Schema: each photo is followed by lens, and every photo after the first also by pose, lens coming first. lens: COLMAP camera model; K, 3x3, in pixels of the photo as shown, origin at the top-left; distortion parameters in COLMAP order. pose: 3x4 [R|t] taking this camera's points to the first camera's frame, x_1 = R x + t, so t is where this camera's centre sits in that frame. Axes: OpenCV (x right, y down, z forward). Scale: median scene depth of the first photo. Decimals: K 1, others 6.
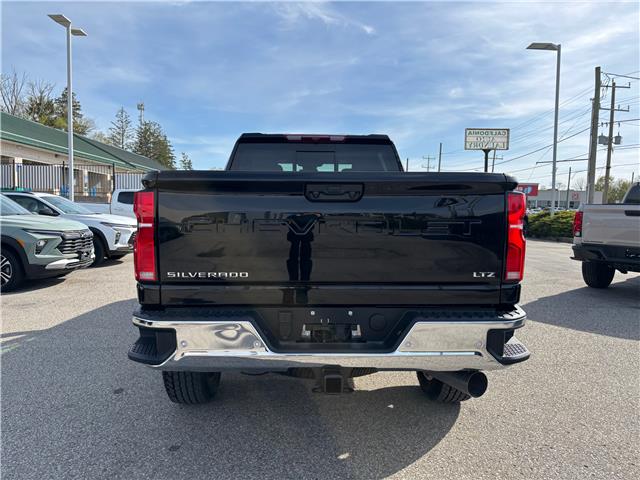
lens RADIAL K [[504.0, 0, 309.6], [0, 504.0, 231.3], [0, 0, 1]] dist [0.033665, -0.041507]
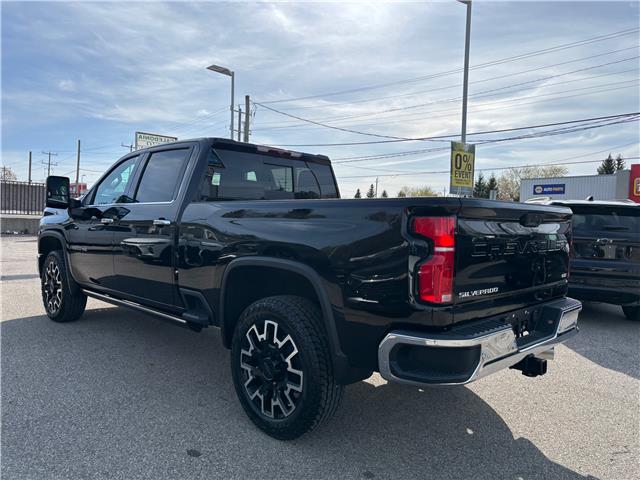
lens RADIAL K [[504.0, 0, 314.8], [0, 504.0, 234.6], [0, 0, 1]] dist [0.033665, -0.041507]
pose [[0.702814, -0.008028, 0.711328, -0.343498], [0.005674, 0.999968, 0.005680, -0.013648], [-0.711351, 0.000045, 0.702837, 0.129844]]
